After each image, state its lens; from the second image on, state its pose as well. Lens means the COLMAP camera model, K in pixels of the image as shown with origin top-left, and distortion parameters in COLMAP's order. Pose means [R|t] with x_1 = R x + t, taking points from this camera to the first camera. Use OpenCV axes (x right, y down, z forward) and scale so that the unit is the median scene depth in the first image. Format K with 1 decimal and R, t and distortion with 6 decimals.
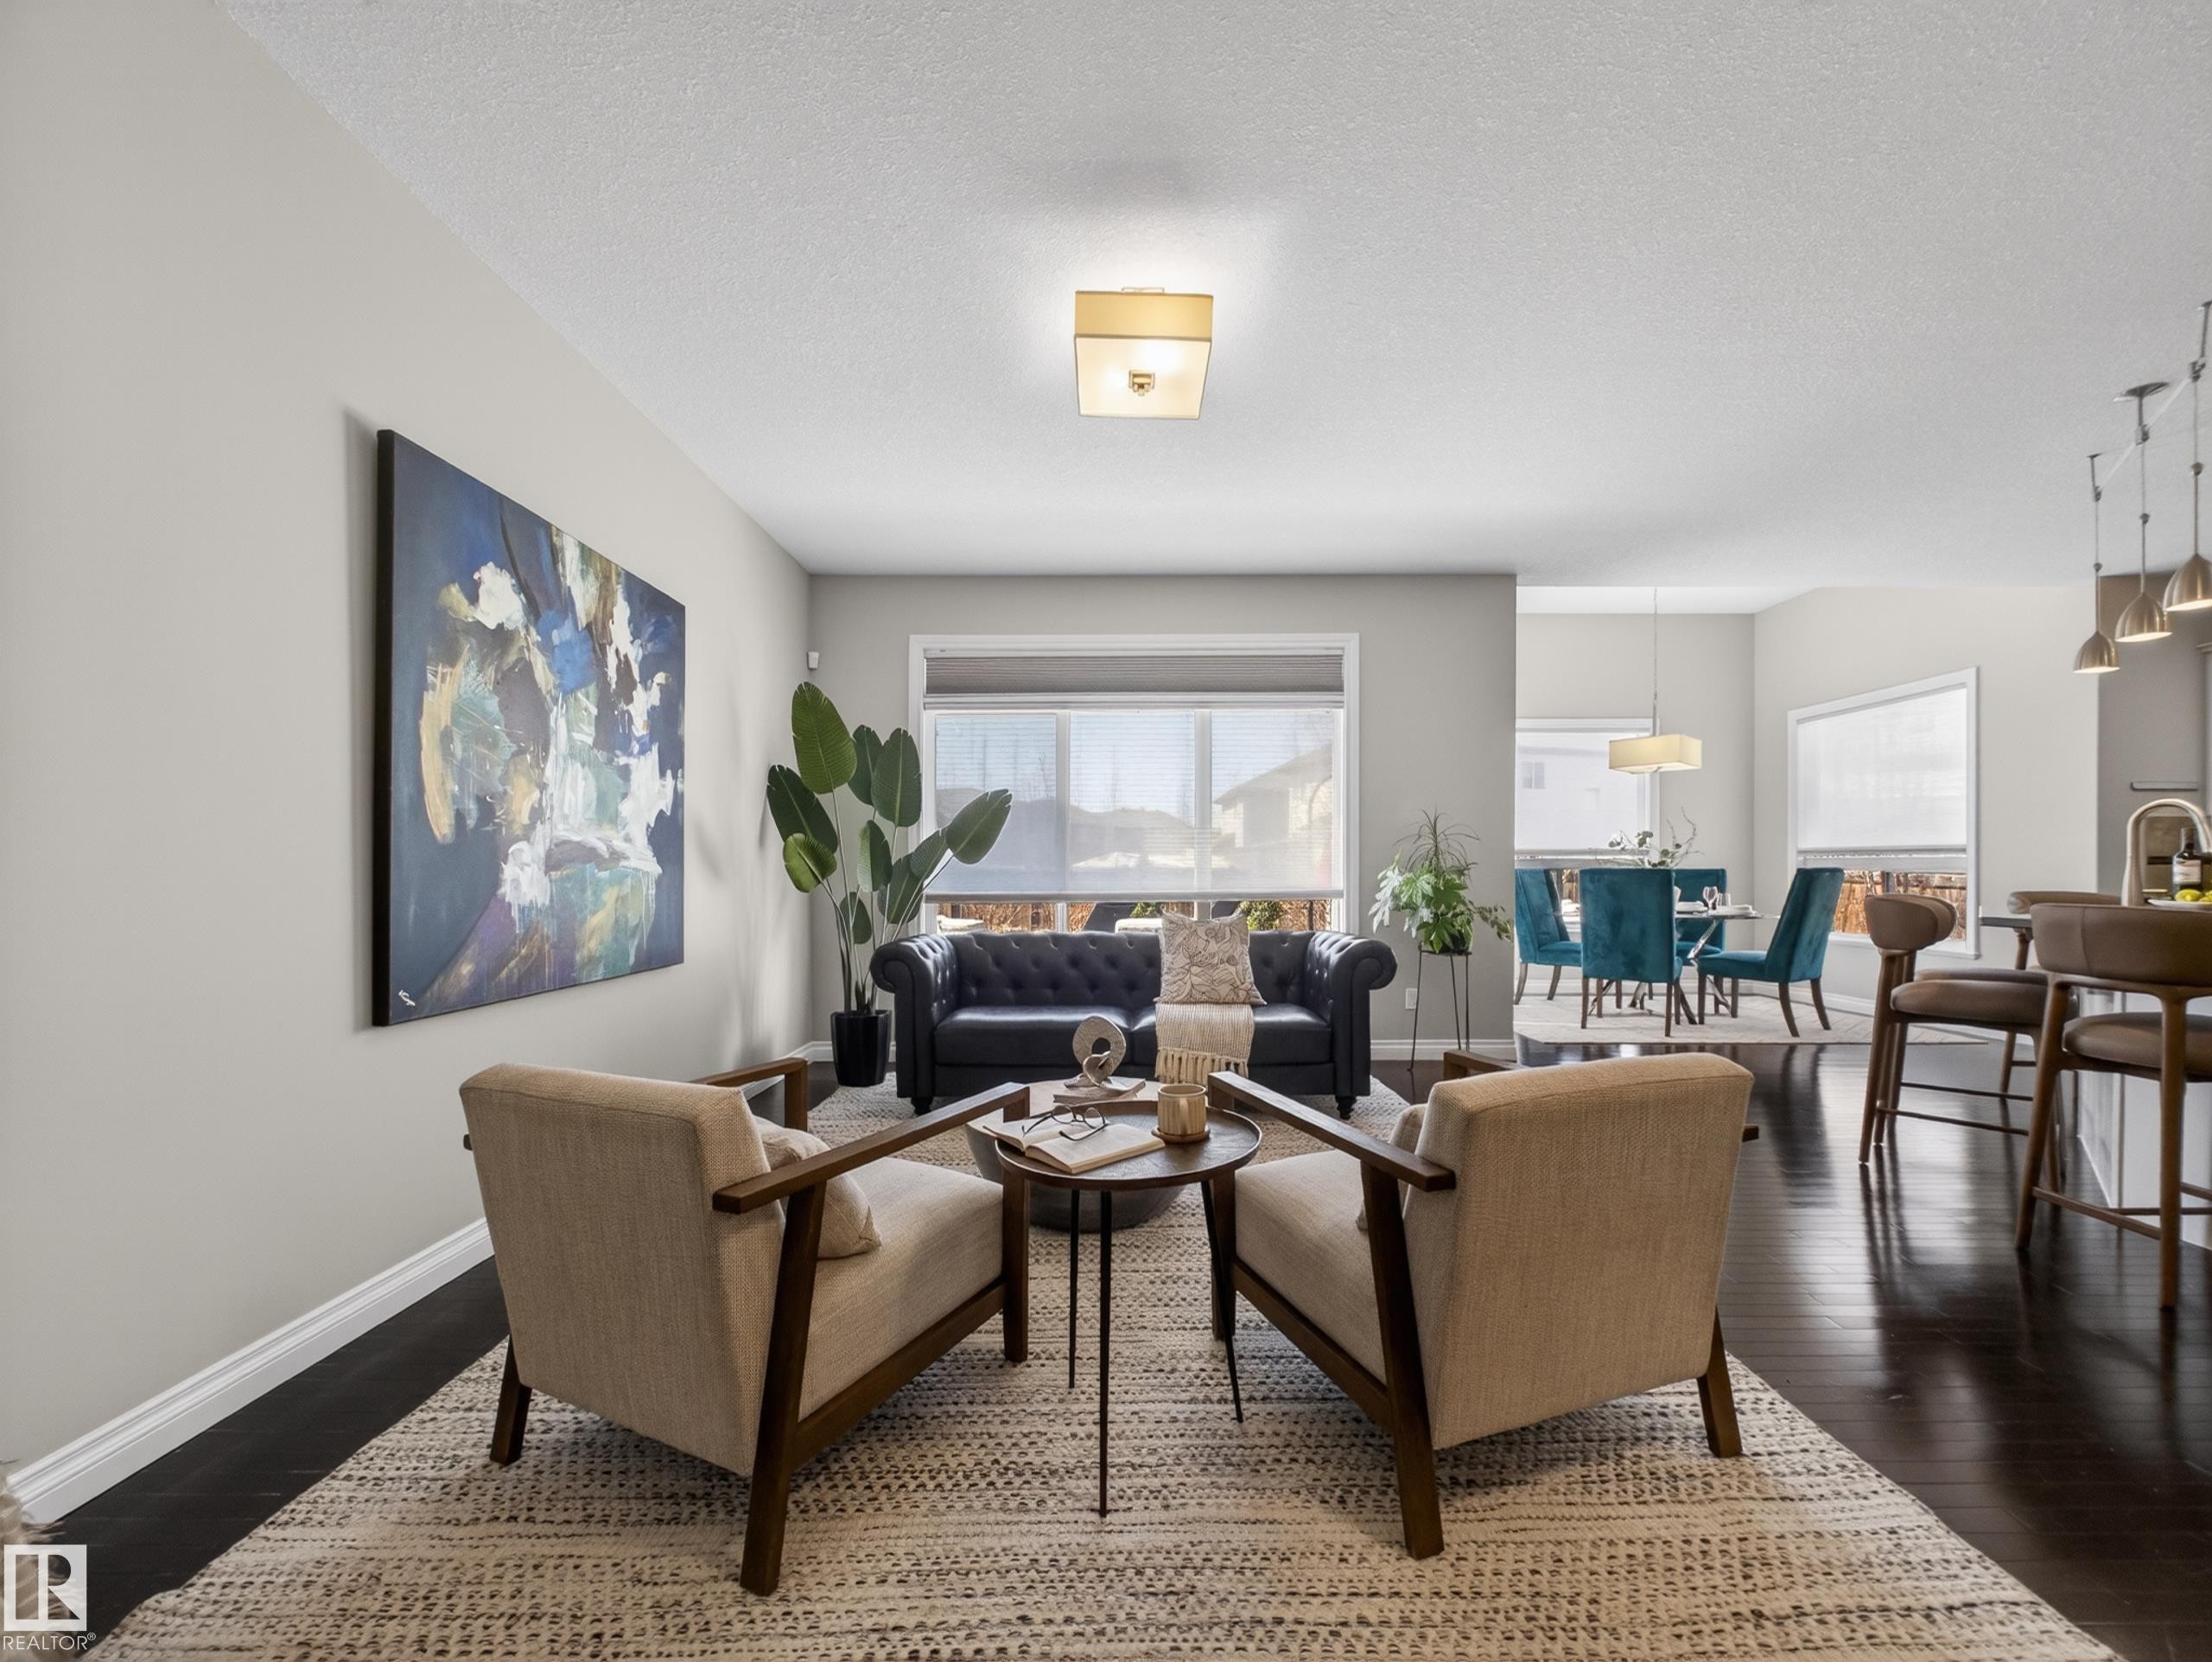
lens RADIAL K [[875.5, 0, 1125.9], [0, 875.5, 878.9], [0, 0, 1]] dist [-0.006059, 0.000707]
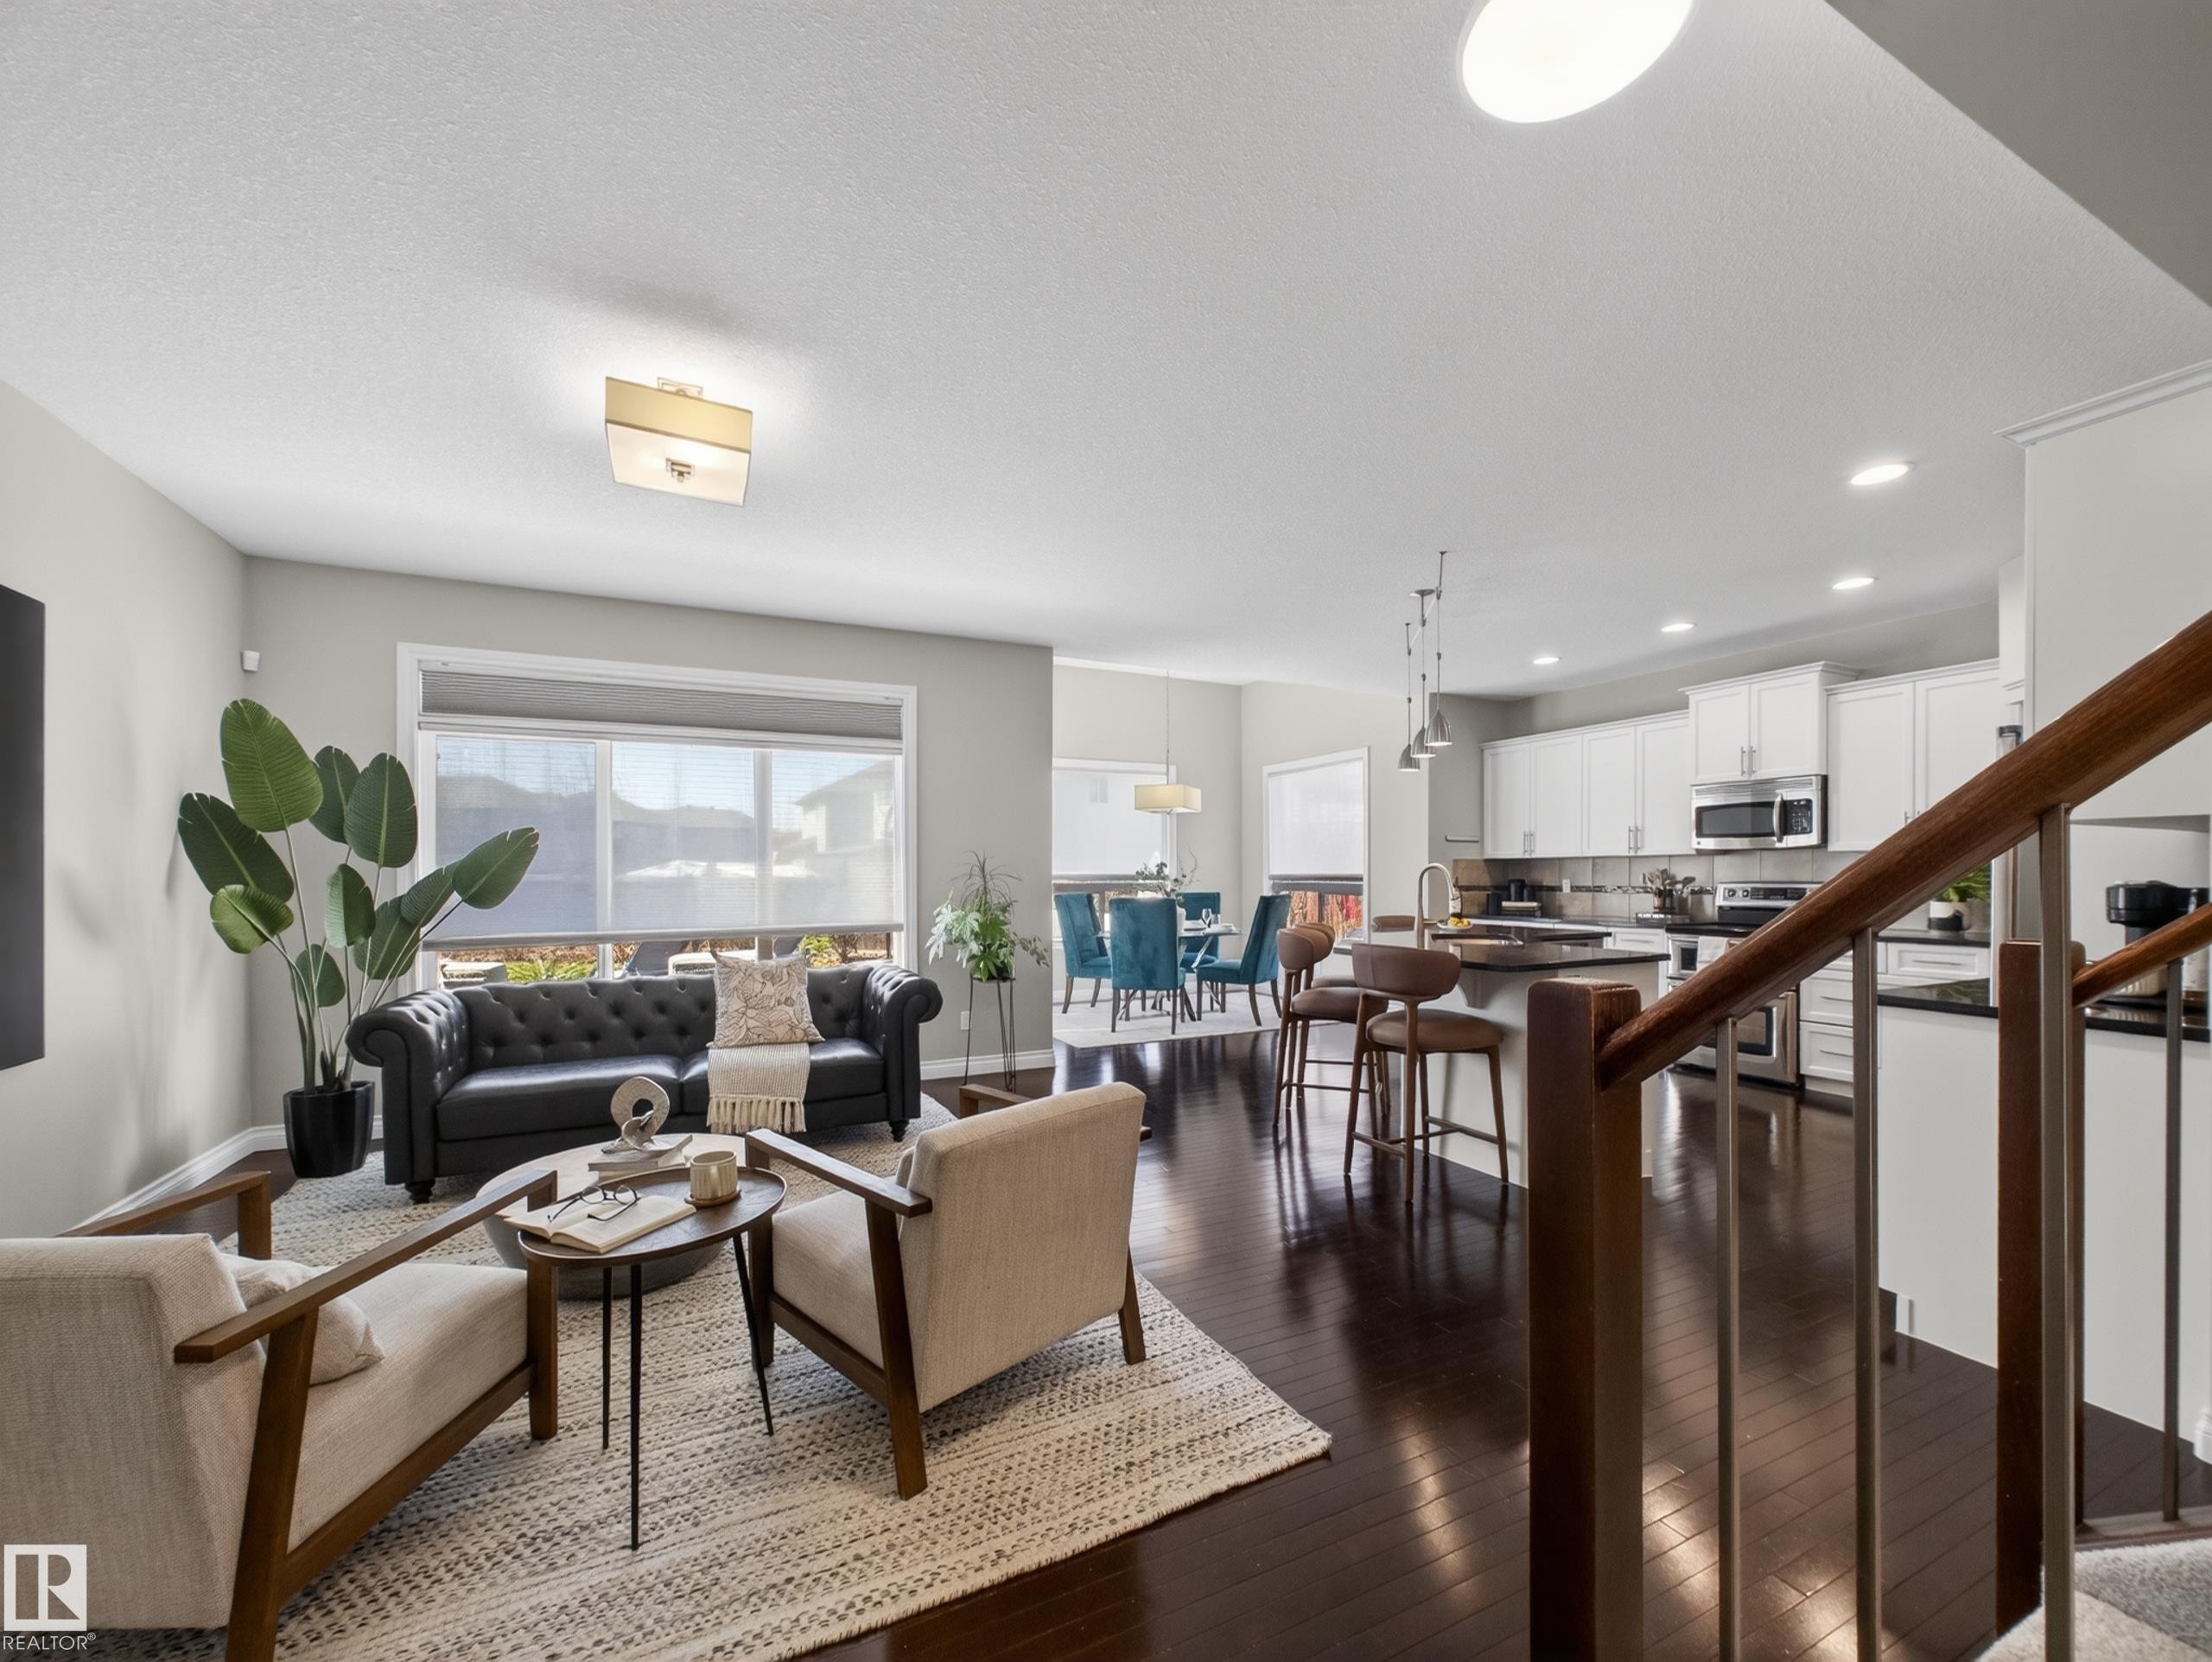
lens RADIAL K [[875.7, 0, 1115.0], [0, 875.7, 882.6], [0, 0, 1]] dist [-0.006059, 0.000707]
pose [[0.900151, -0.007451, 0.435513, 0.026638], [0.007649, 0.999970, 0.001298, -0.072522], [-0.435510, 0.002163, 0.900181, -0.159468]]
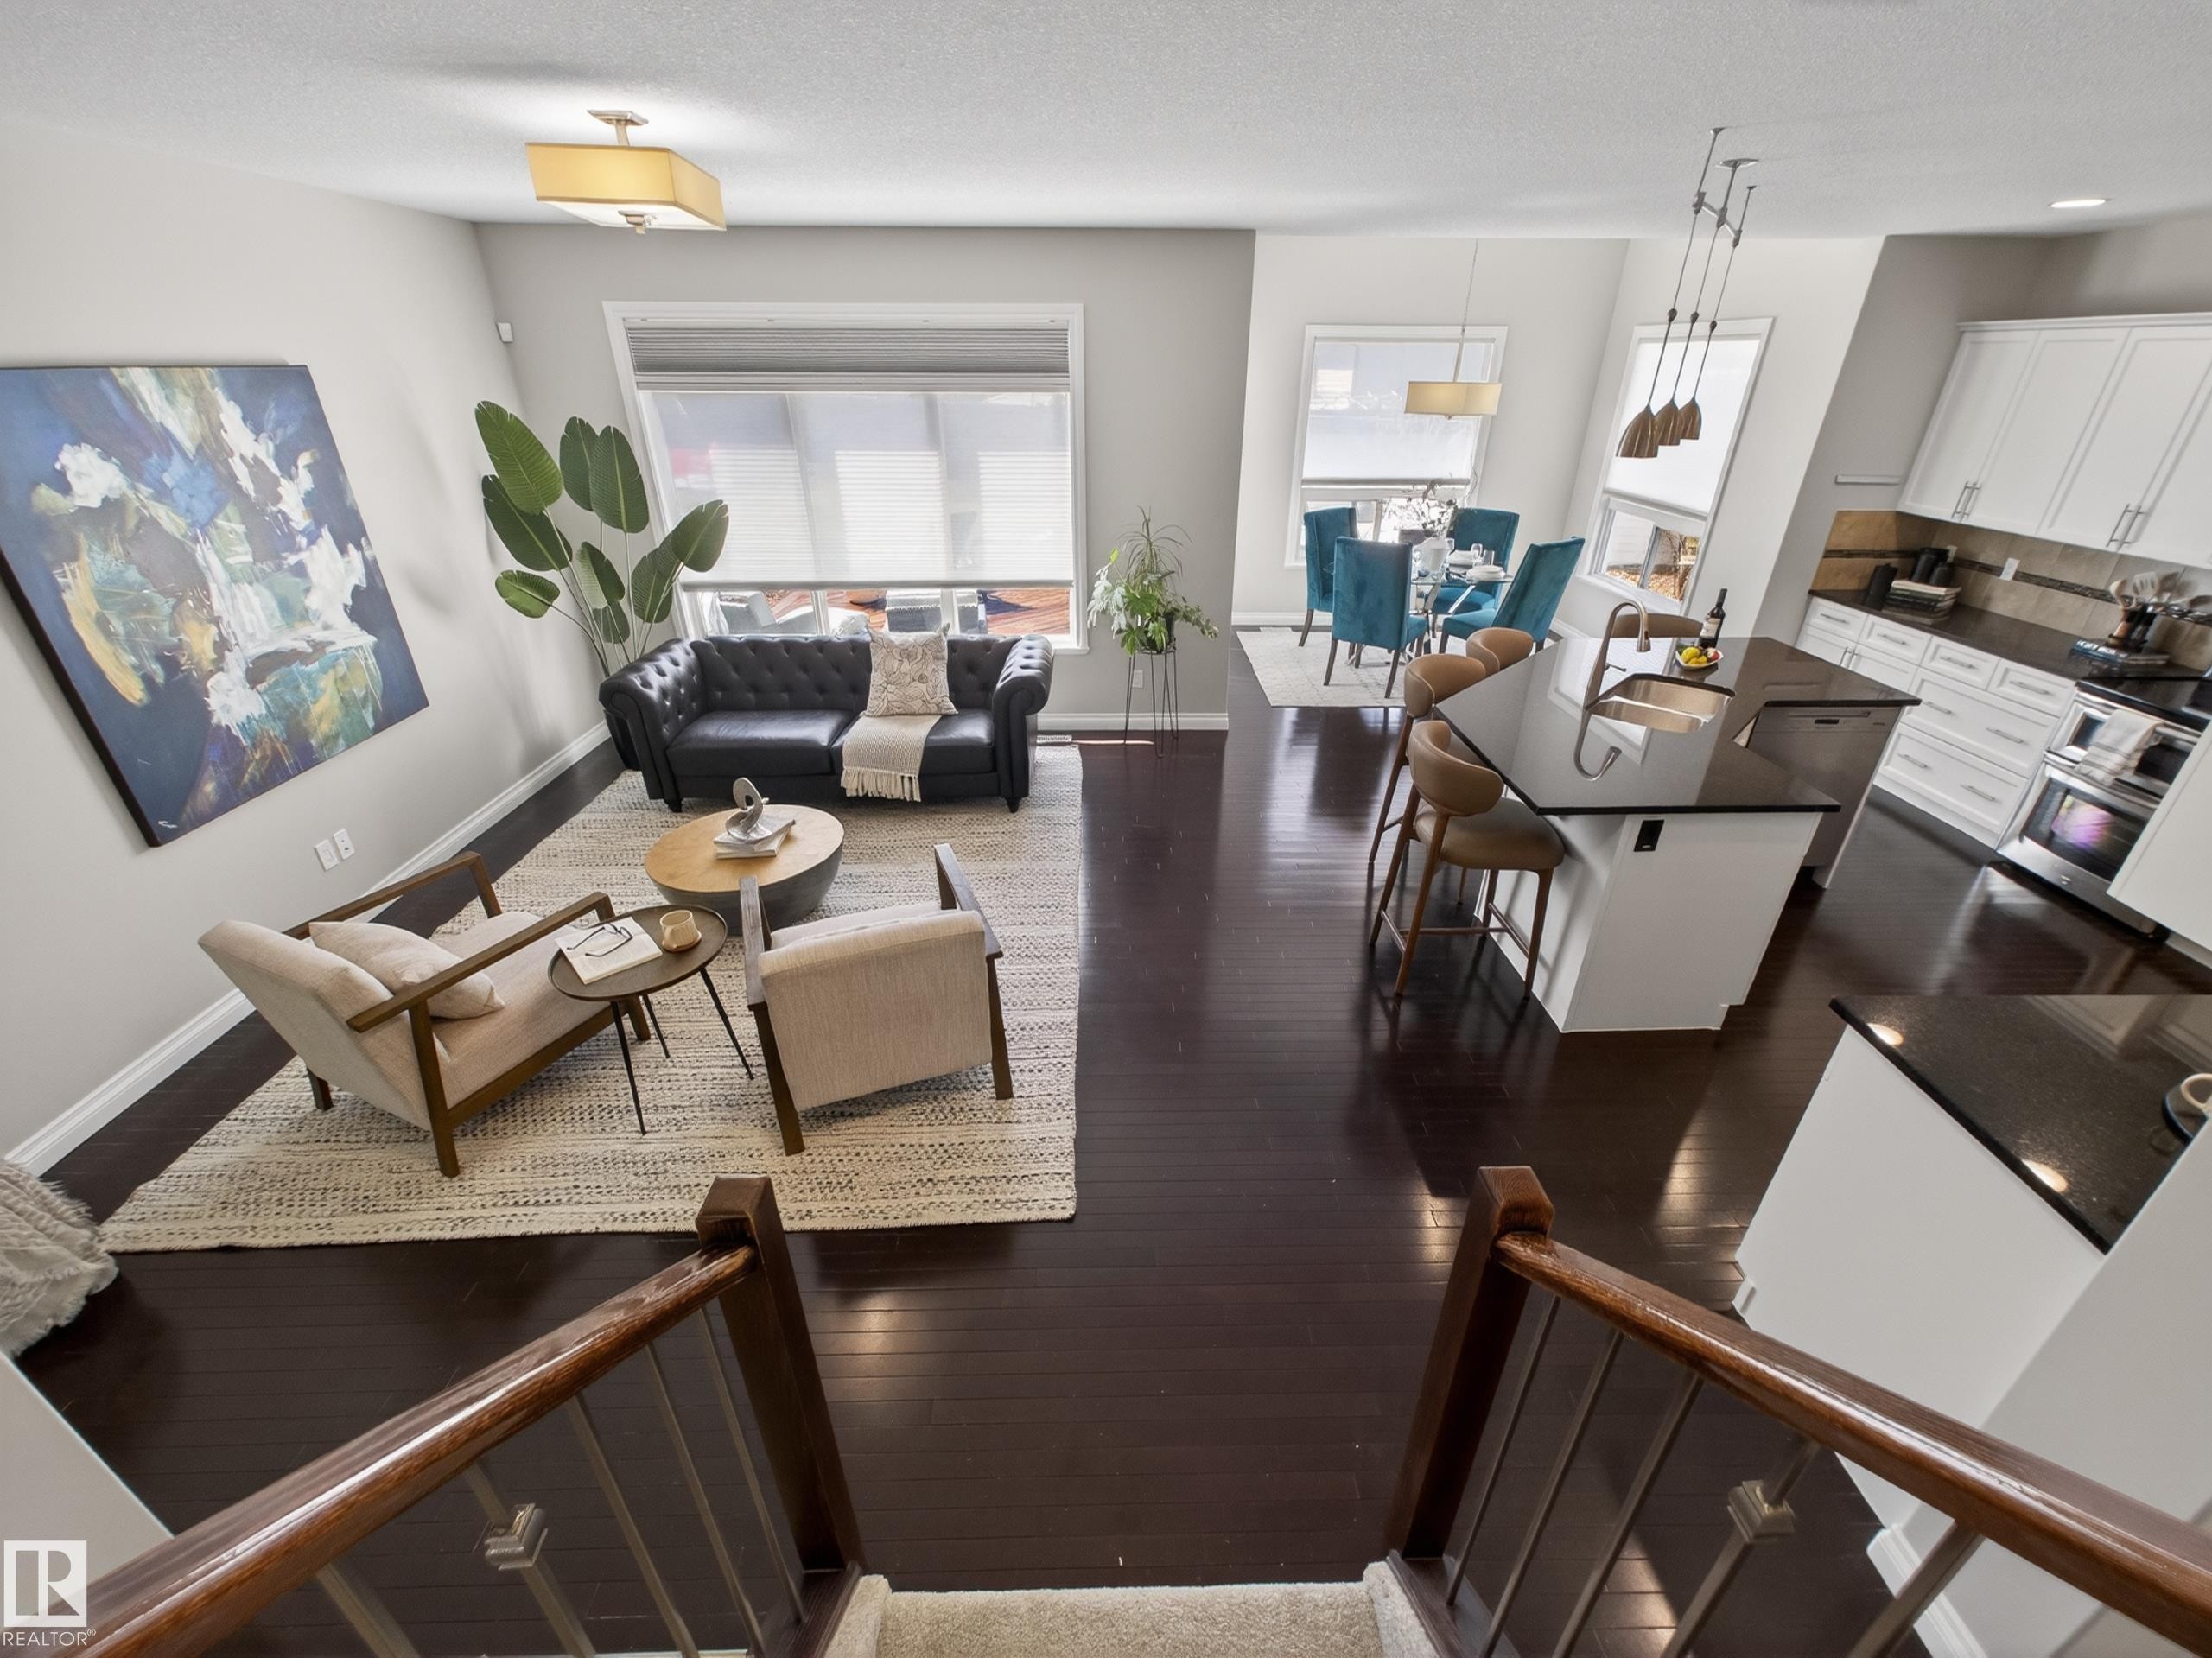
lens RADIAL K [[907.5, 0, 1116.1], [0, 907.5, 851.5], [0, 0, 1]] dist [-0.000172, 0.000537]
pose [[0.999762, -0.007116, 0.020608, 0.529399], [-0.003266, 0.885683, 0.464280, -0.404602], [-0.021556, -0.464237, 0.885449, -0.267458]]
